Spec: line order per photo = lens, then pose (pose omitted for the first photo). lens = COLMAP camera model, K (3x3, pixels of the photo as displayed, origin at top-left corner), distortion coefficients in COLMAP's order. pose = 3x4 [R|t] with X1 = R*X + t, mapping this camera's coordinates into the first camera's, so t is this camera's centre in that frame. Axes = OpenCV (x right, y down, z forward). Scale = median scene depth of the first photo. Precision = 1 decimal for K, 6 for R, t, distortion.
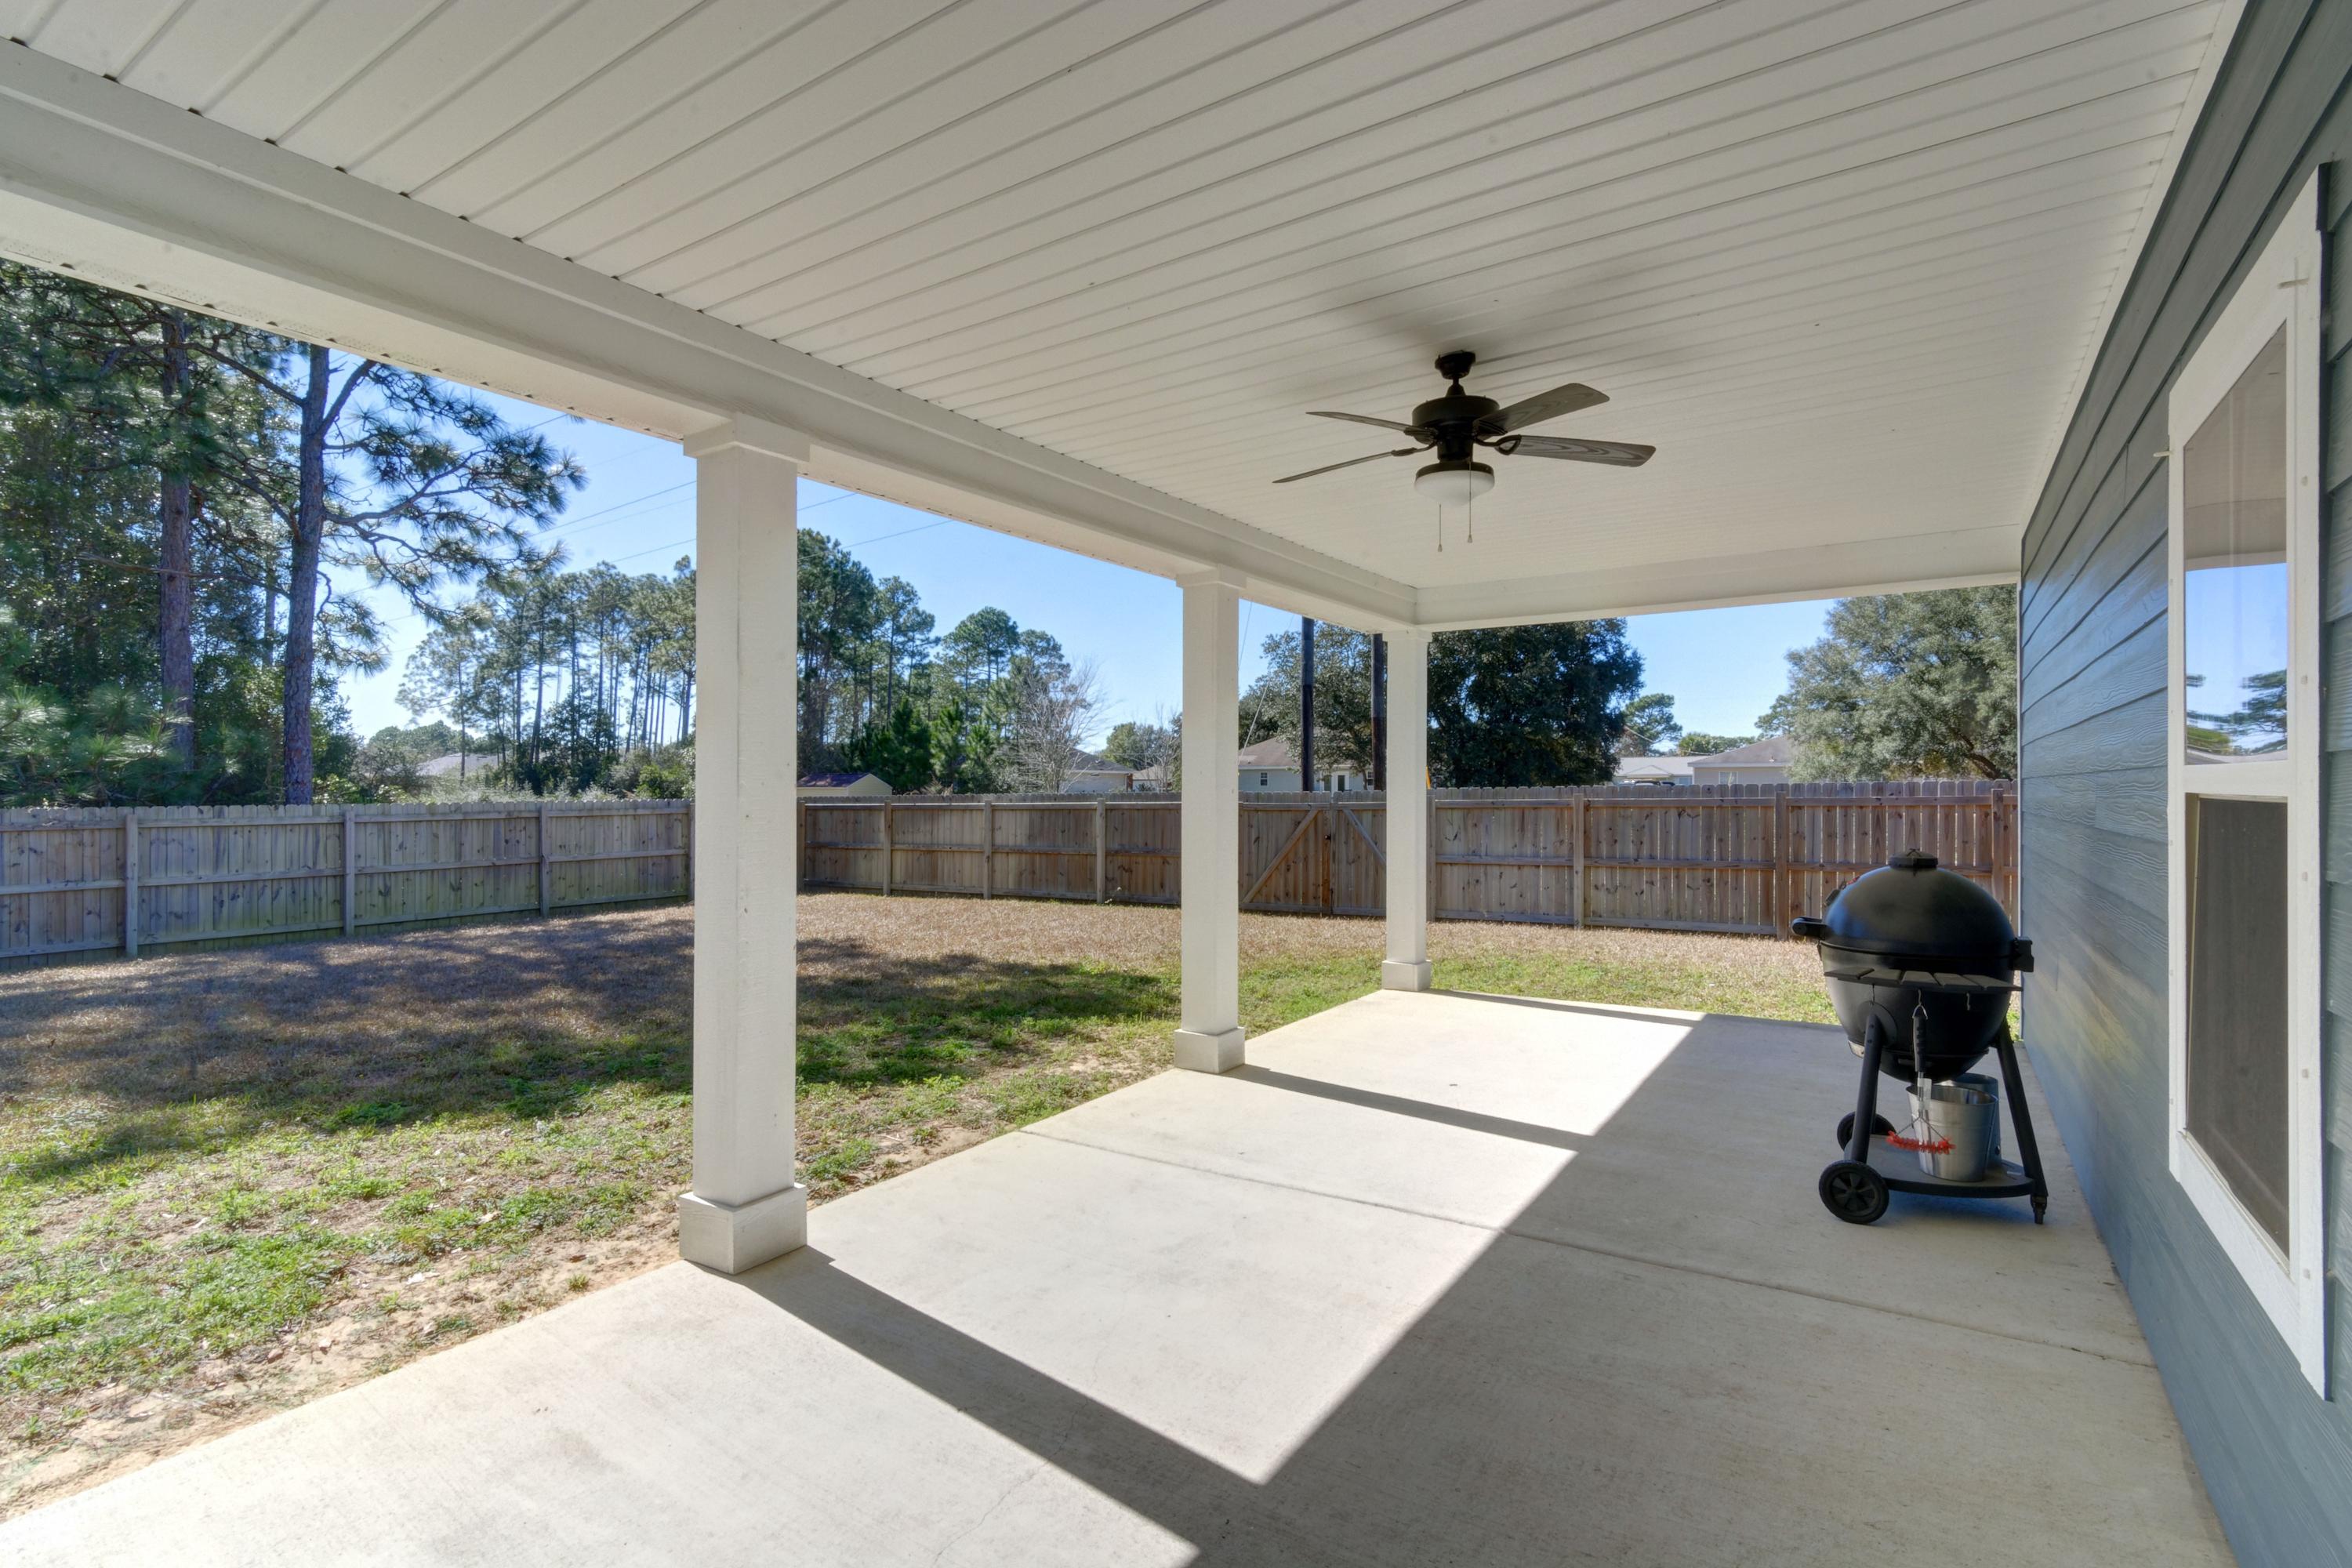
lens RADIAL K [[1128.0, 0, 1176.0], [0, 1128.0, 784.0], [0, 0, 1]] dist [-0.025532, 0.000070]
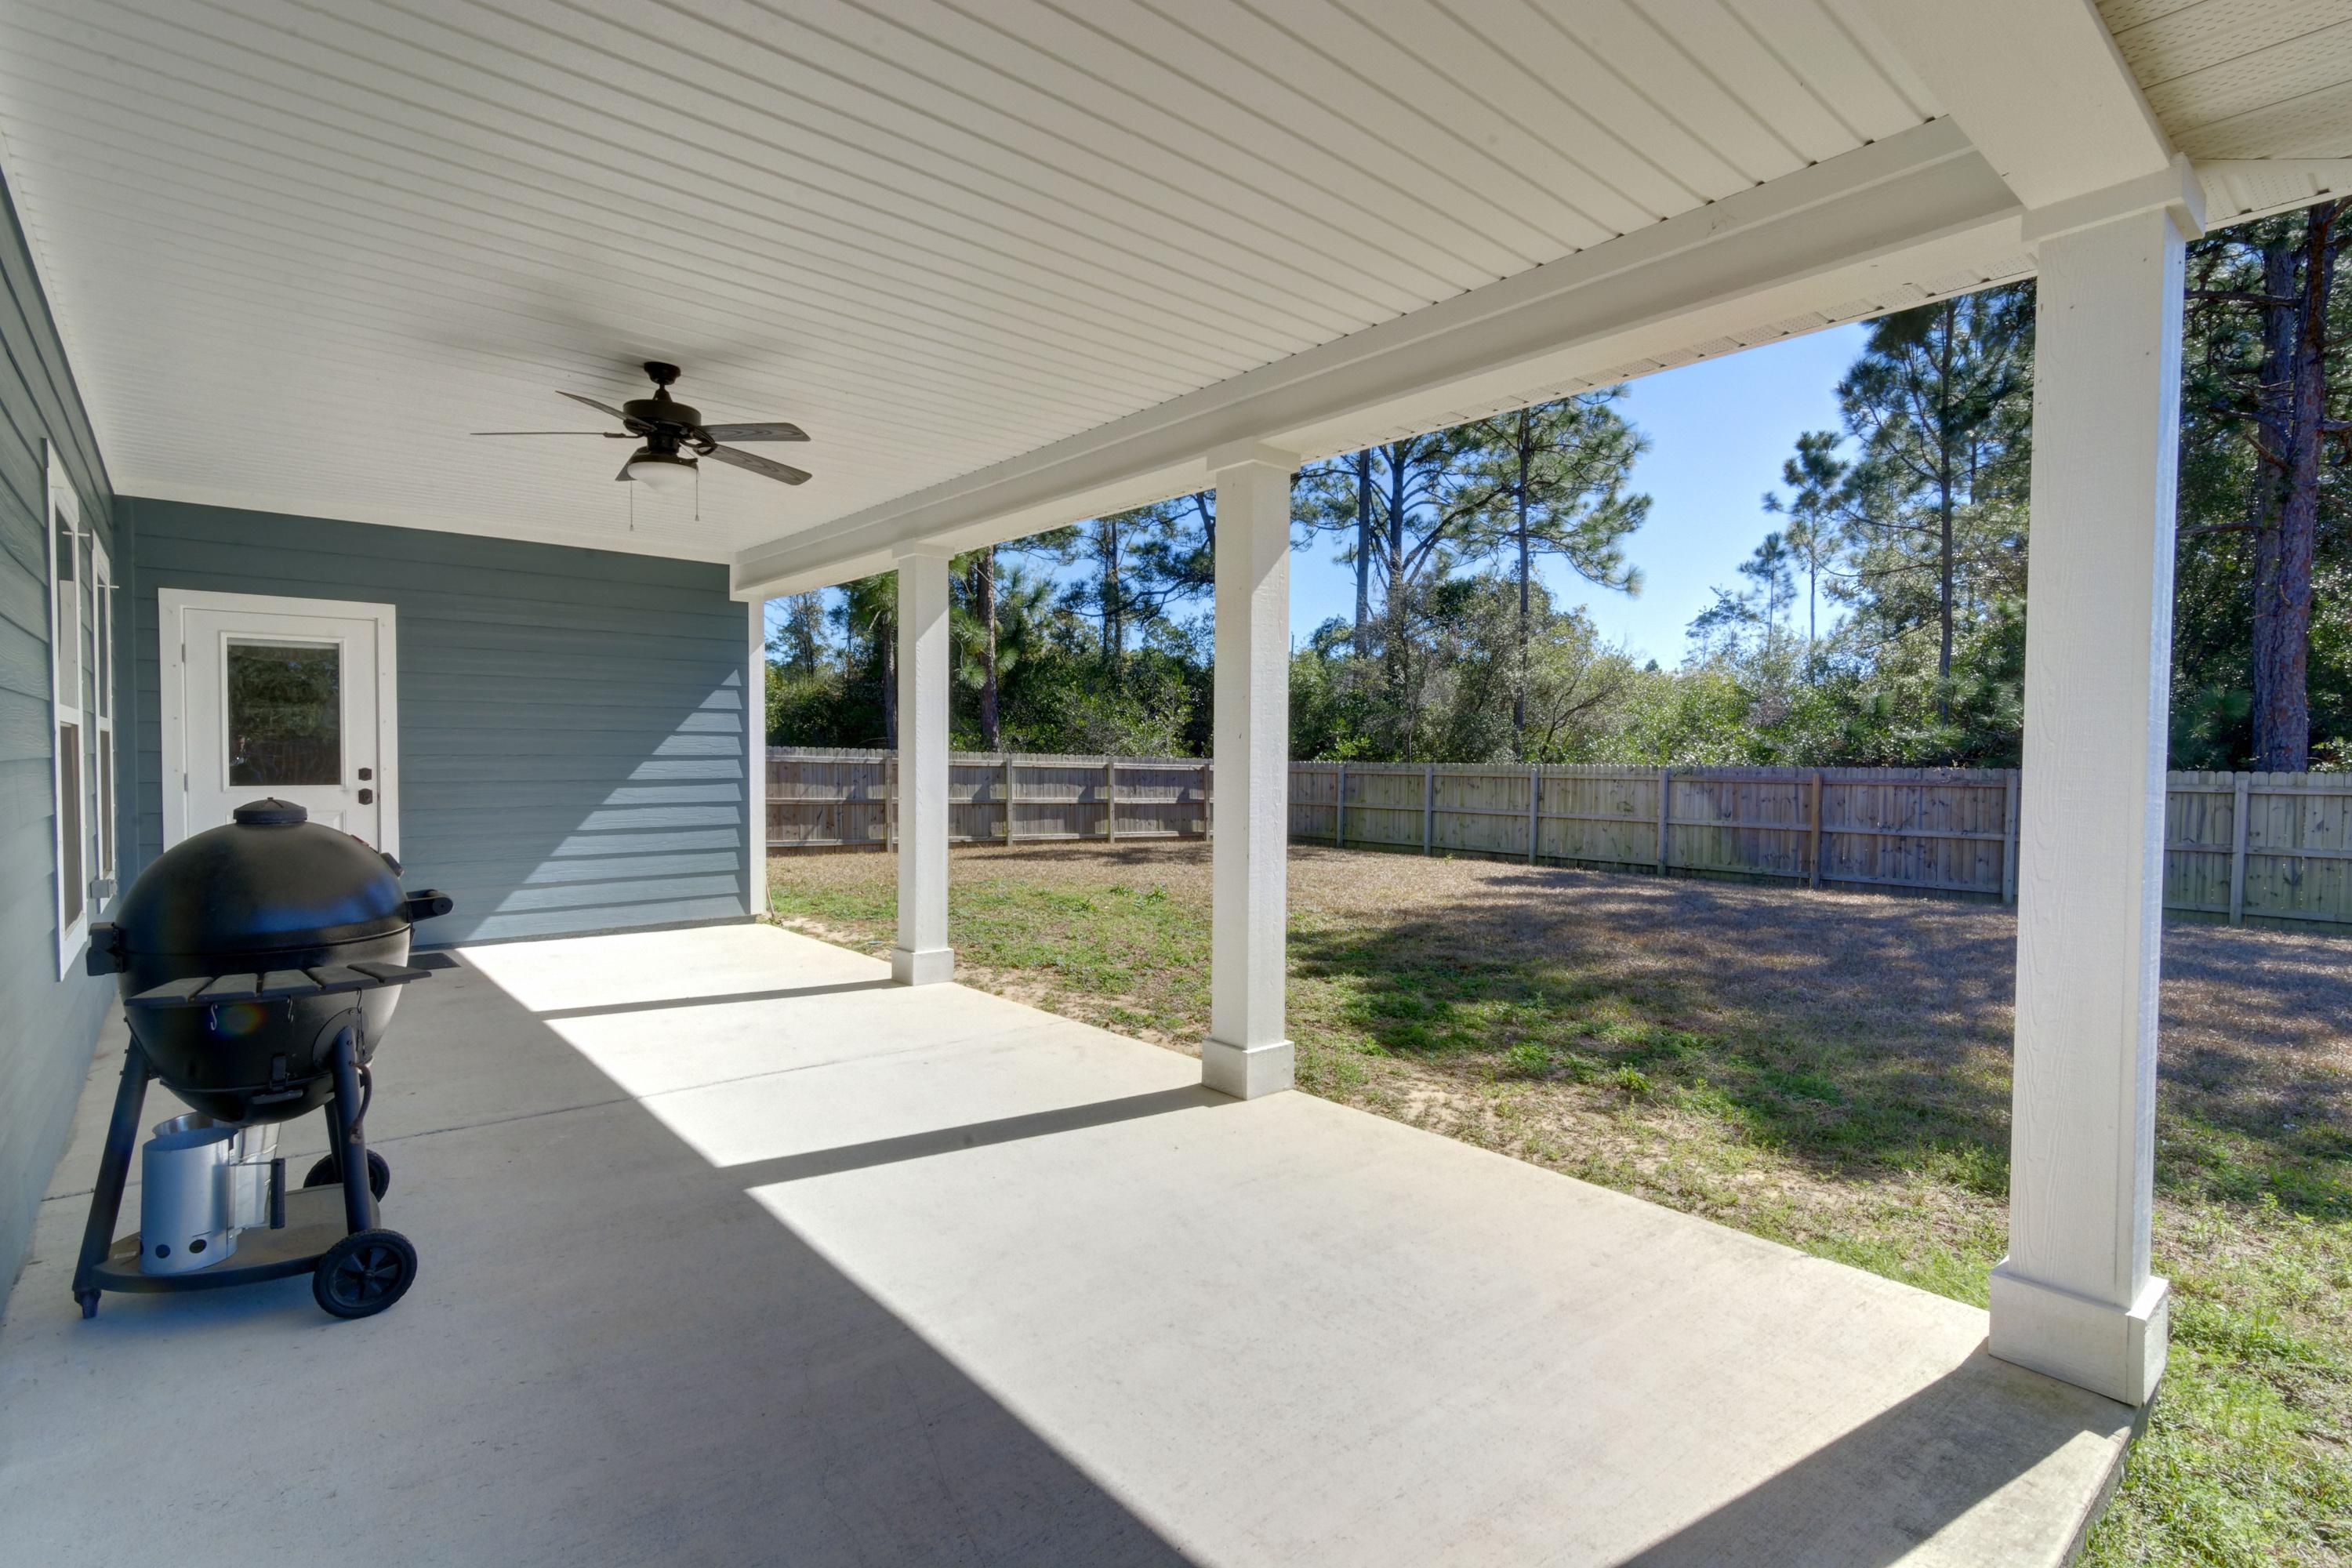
lens RADIAL K [[1128.0, 0, 1176.0], [0, 1128.0, 784.0], [0, 0, 1]] dist [-0.025532, 0.000070]
pose [[-0.275727, 0.027582, -0.960840, 0.347354], [-0.006621, 0.999510, 0.030592, 0.008150], [0.961213, 0.014796, -0.275409, 0.515301]]
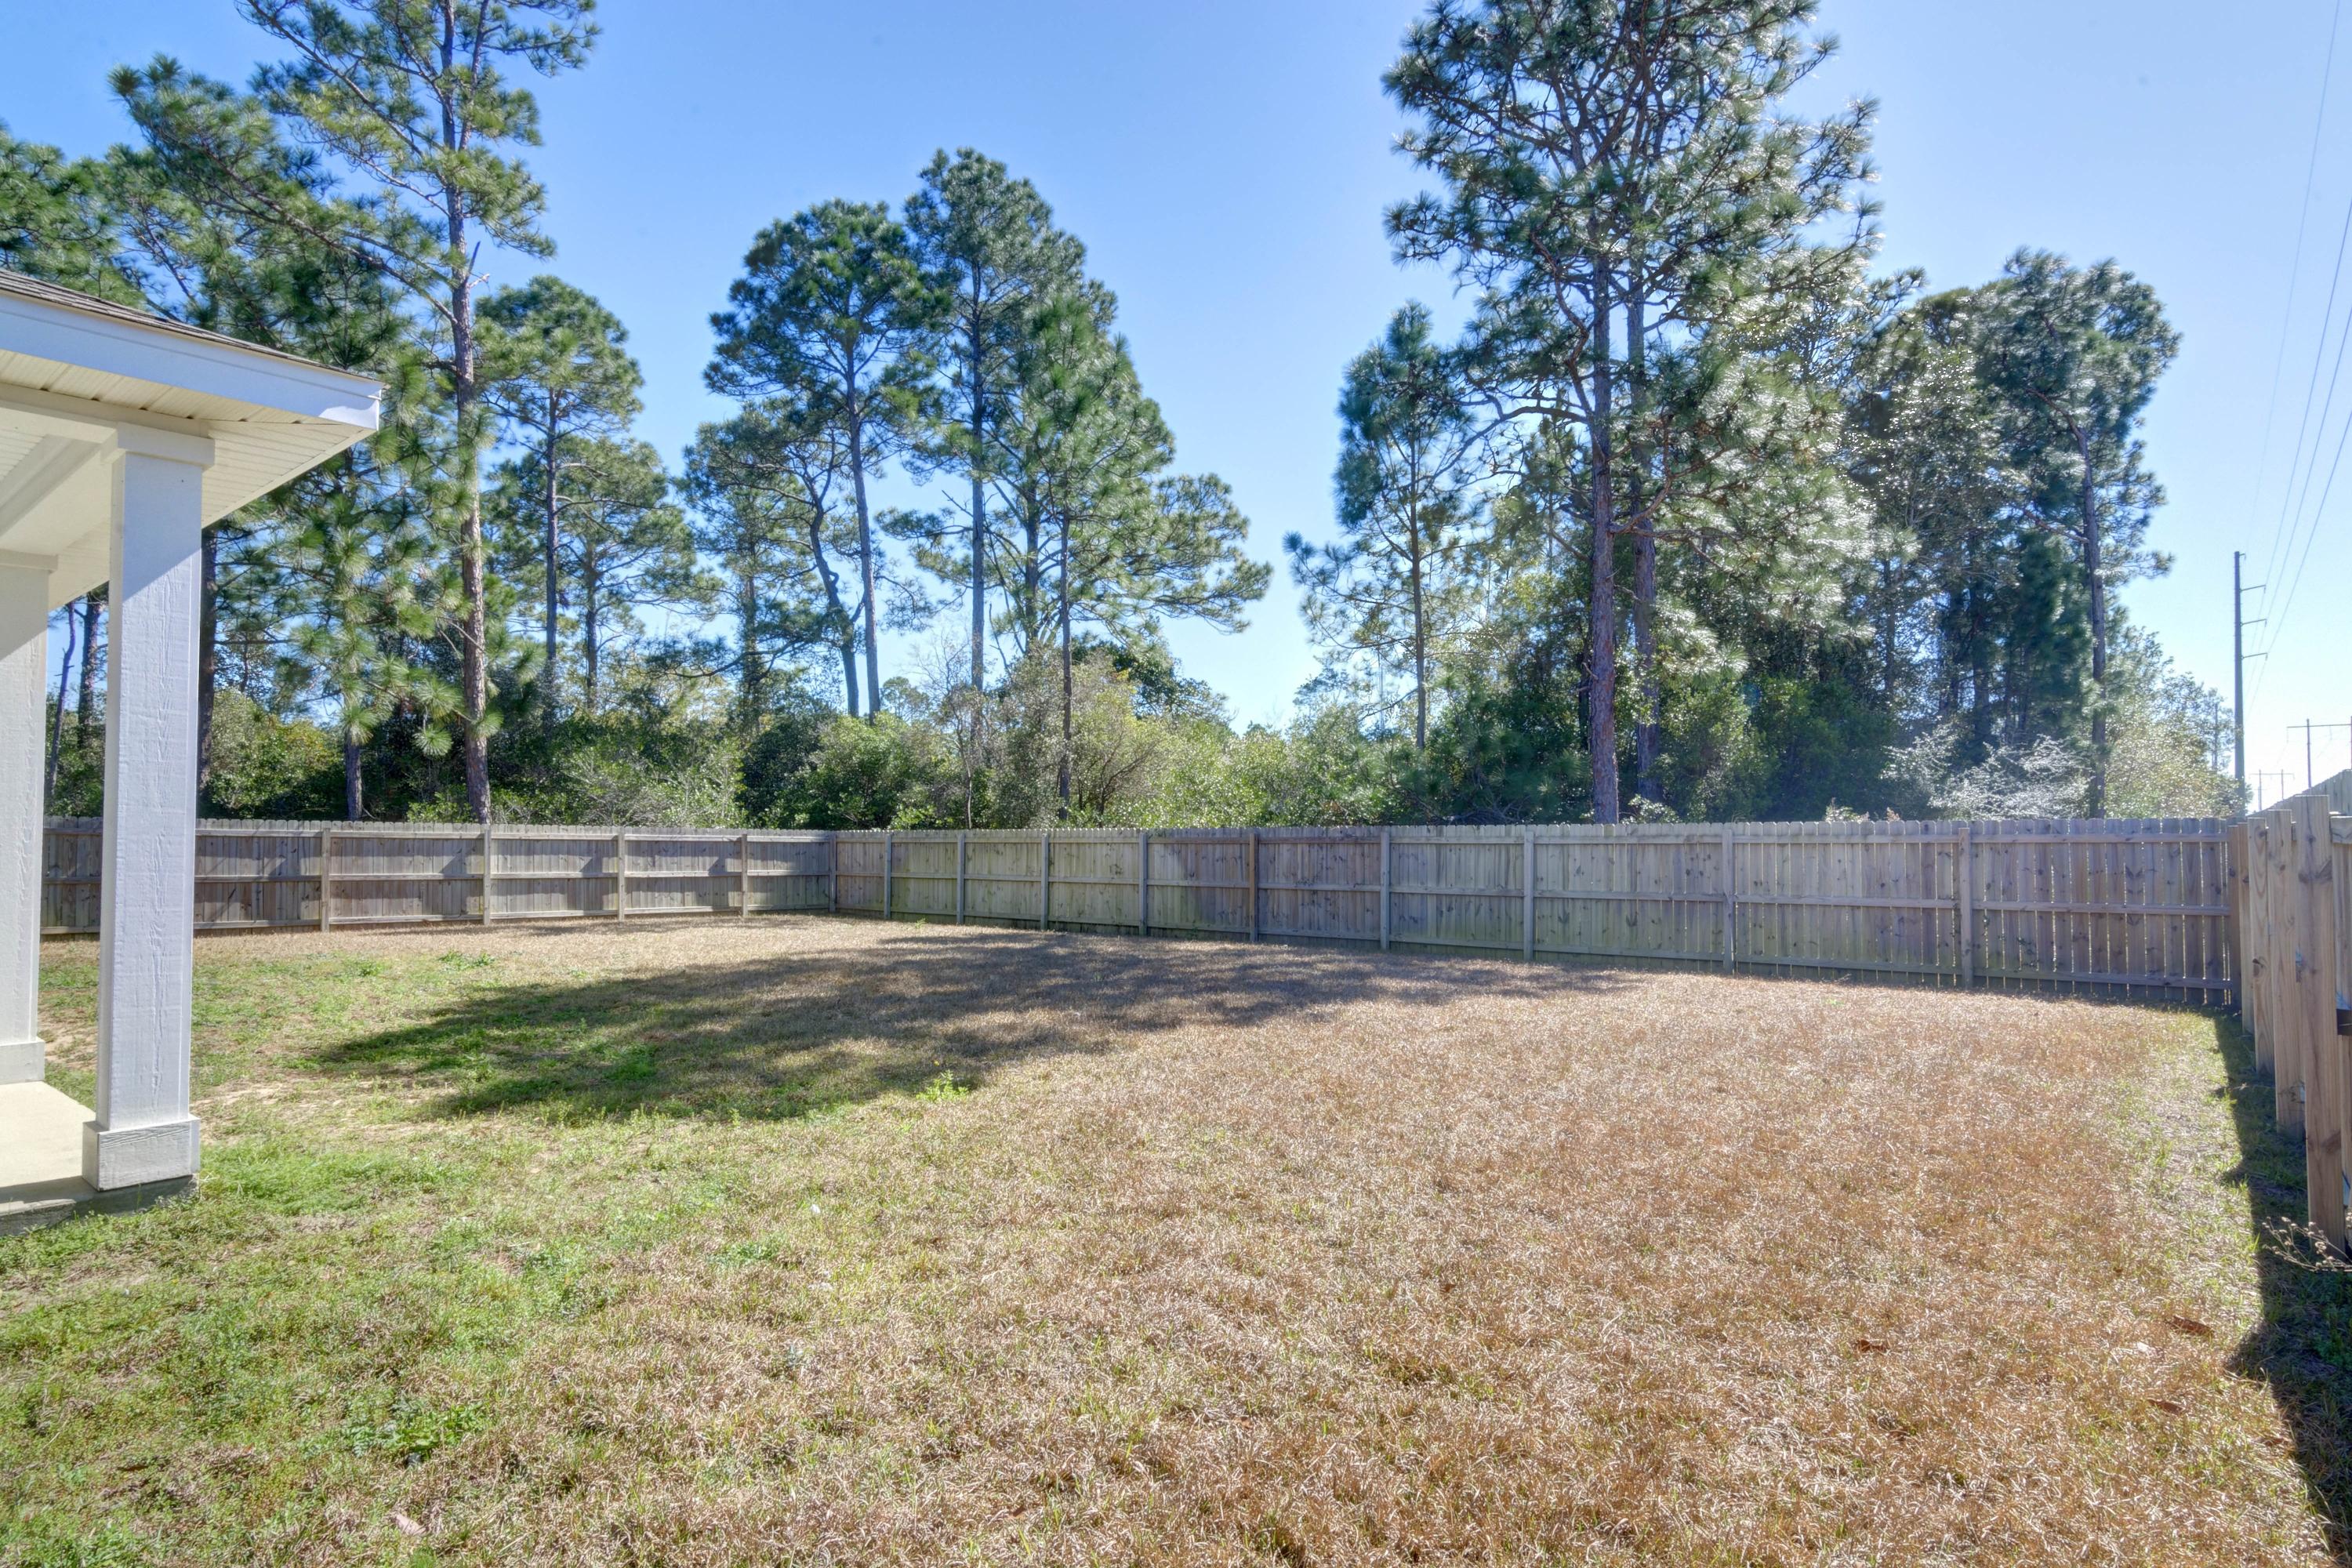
lens RADIAL K [[1239.7, 0, 1176.0], [0, 1239.7, 784.0], [0, 0, 1]] dist [0.002321, -0.000136]
pose [[-0.102453, -0.033291, -0.994181, 0.409713], [0.003037, 0.999425, -0.033780, 0.021517], [0.994733, -0.006480, -0.102293, 0.923247]]
